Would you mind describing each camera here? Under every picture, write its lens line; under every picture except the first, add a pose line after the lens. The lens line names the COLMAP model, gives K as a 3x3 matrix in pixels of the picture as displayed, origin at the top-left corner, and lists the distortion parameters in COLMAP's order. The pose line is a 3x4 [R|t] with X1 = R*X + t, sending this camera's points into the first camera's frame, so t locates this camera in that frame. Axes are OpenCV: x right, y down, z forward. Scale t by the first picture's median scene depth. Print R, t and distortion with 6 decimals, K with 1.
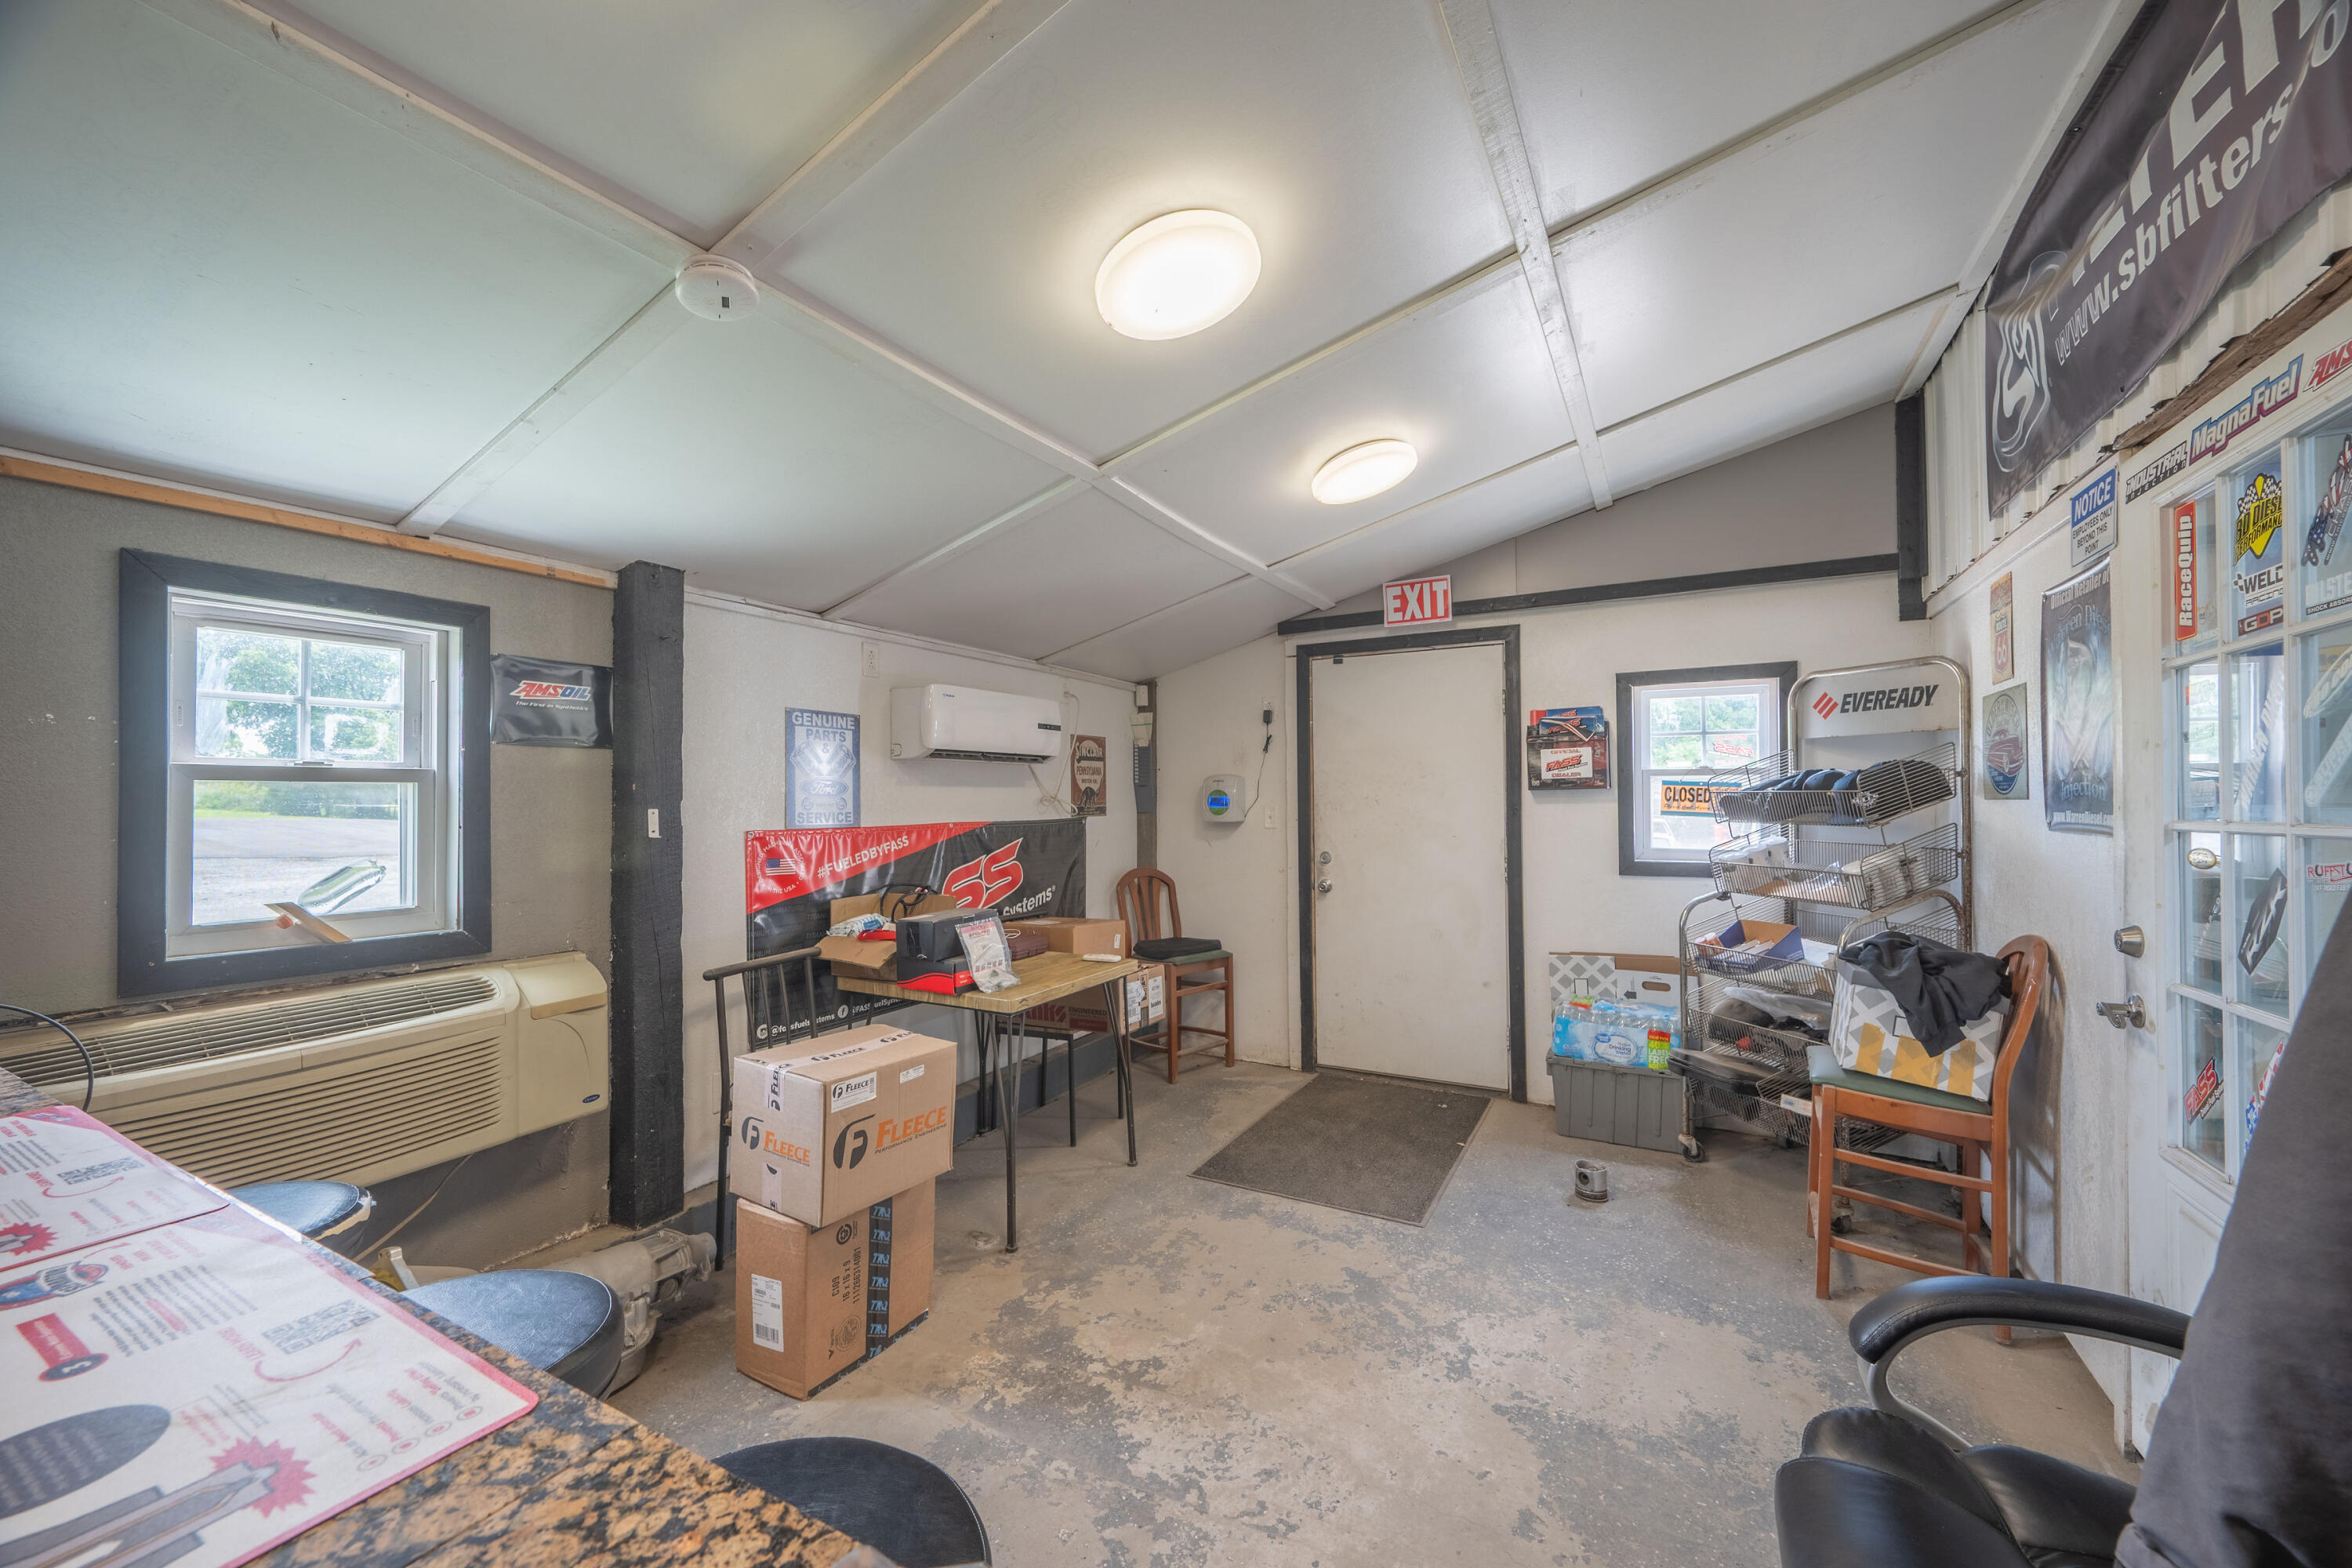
lens RADIAL K [[912.6, 0, 1175.1], [0, 912.6, 796.3], [0, 0, 1]] dist [0.000381, 0.000016]
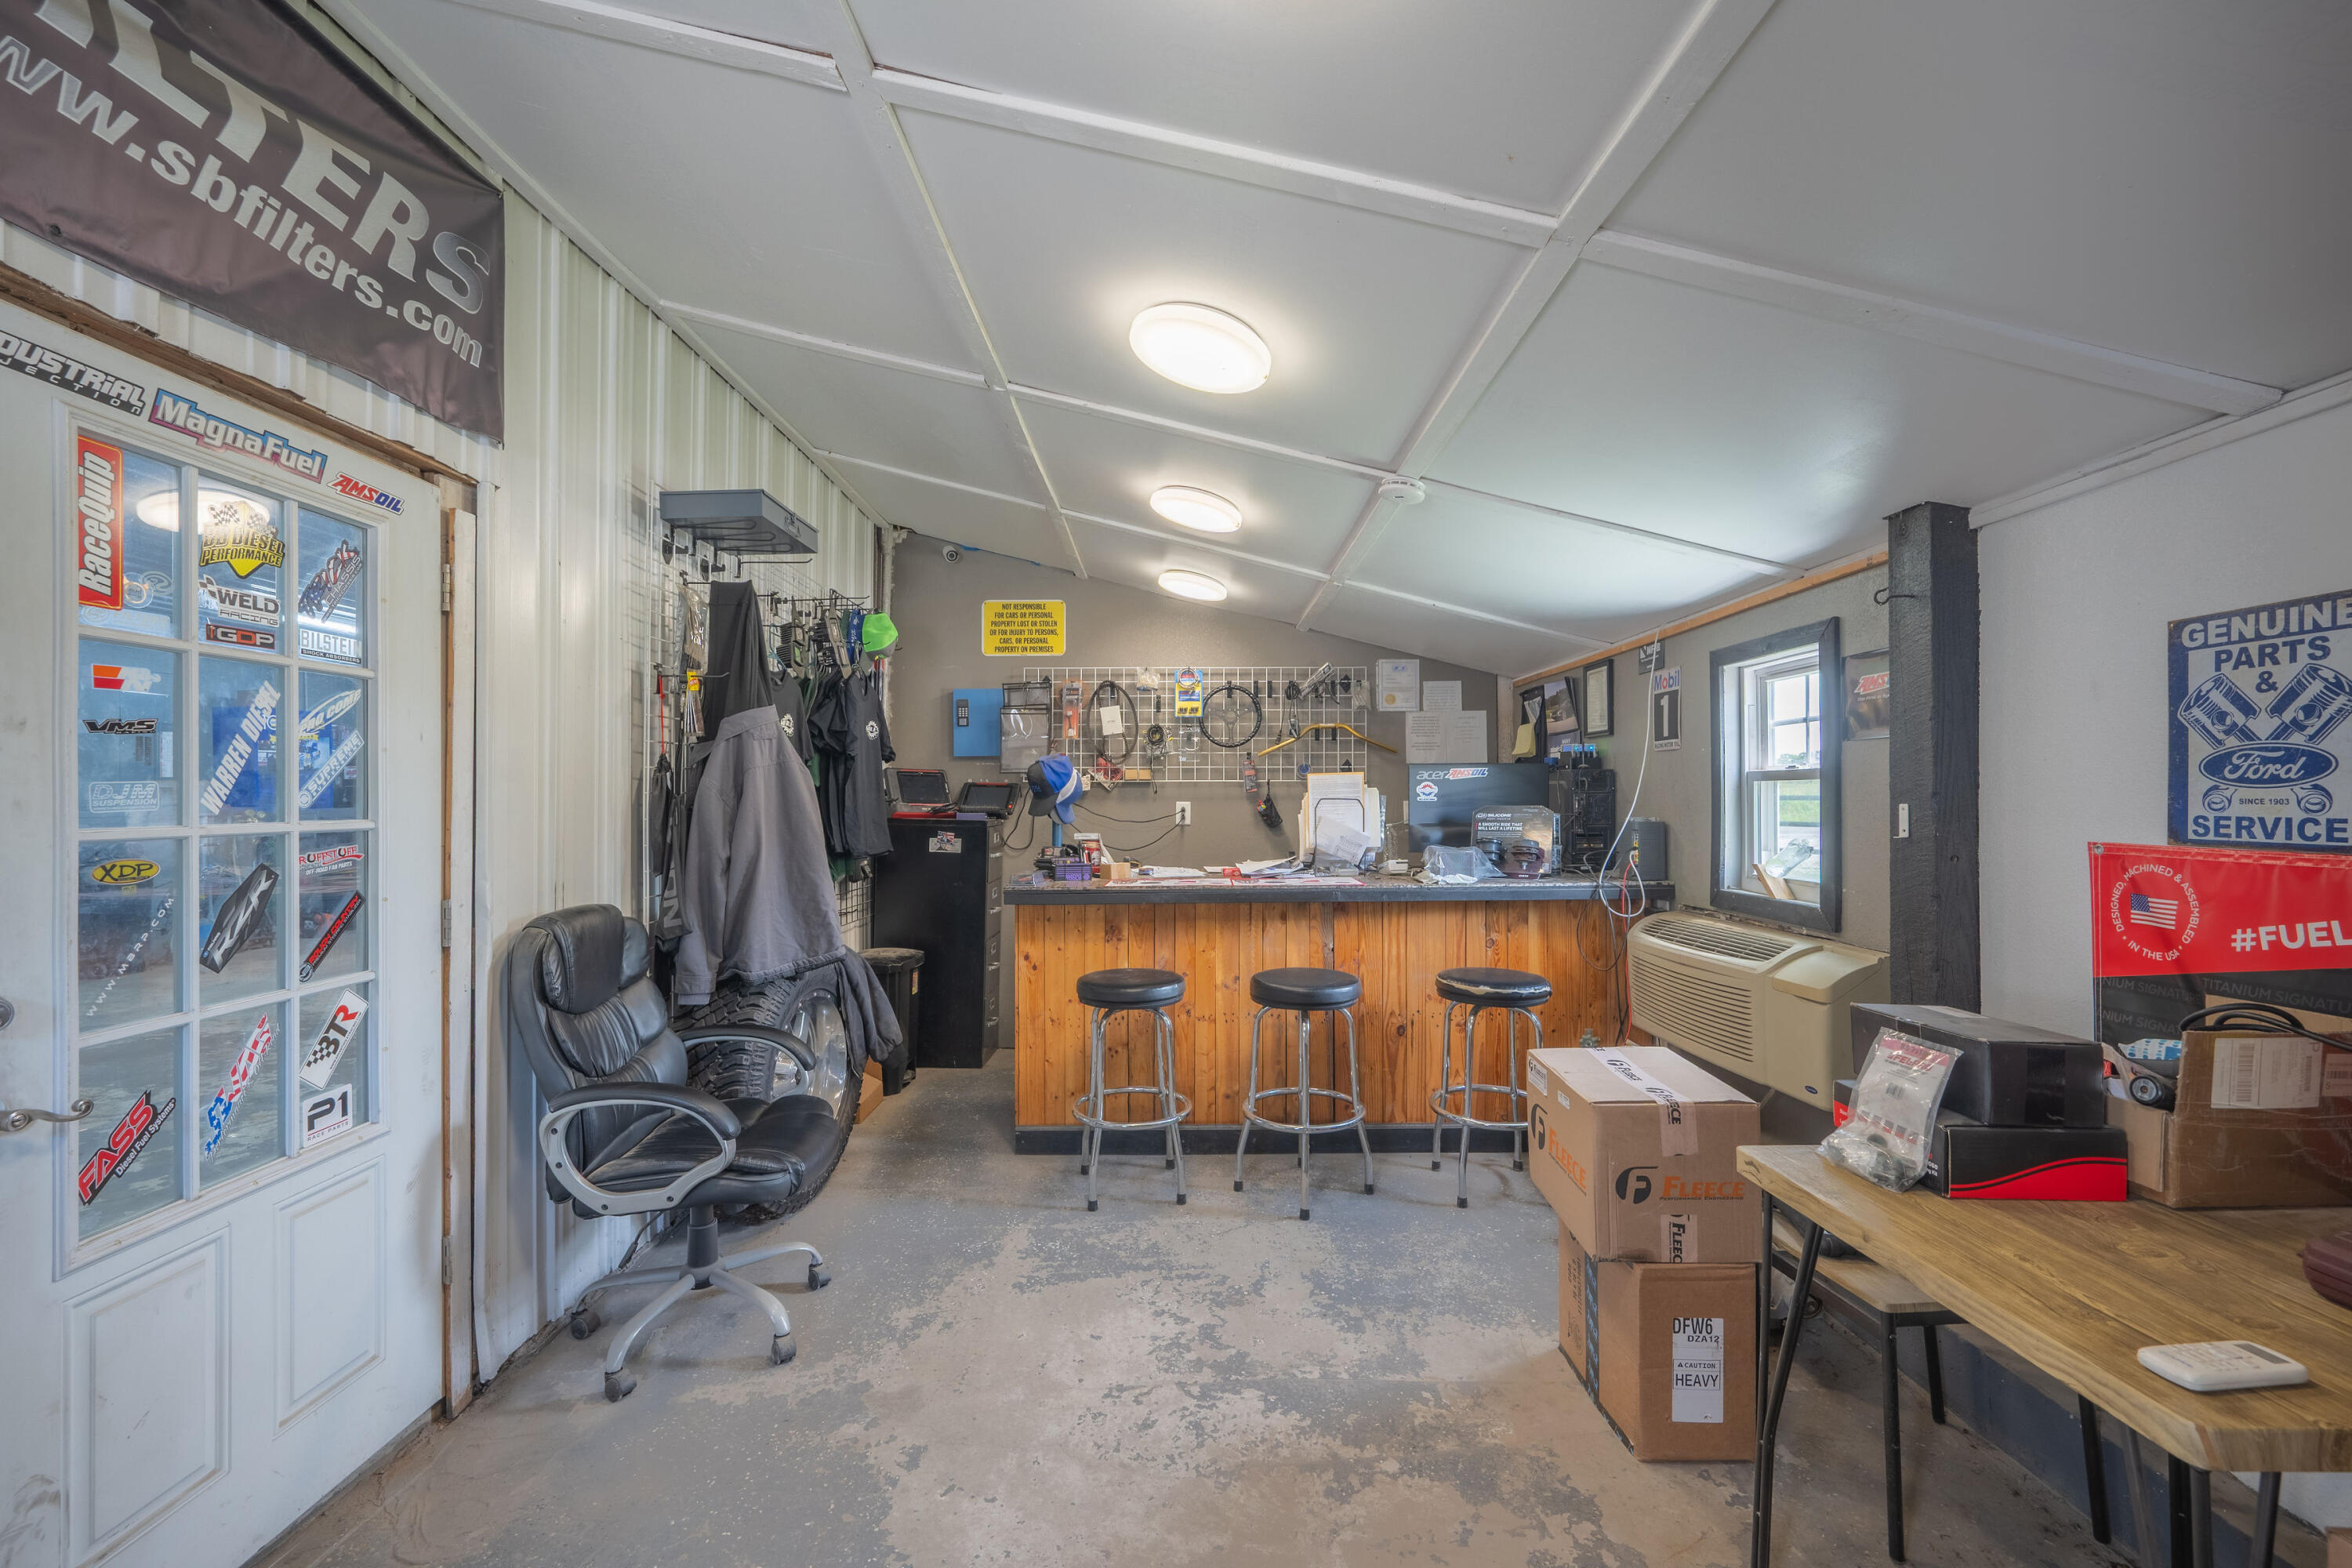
lens RADIAL K [[1005.8, 0, 1180.2], [0, 1005.8, 789.2], [0, 0, 1]] dist [-0.000485, -0.000047]
pose [[-0.879315, 0.001118, -0.476240, 0.557179], [0.007888, 0.999894, -0.012217, 0.007805], [0.476176, -0.014499, -0.879231, 1.831869]]
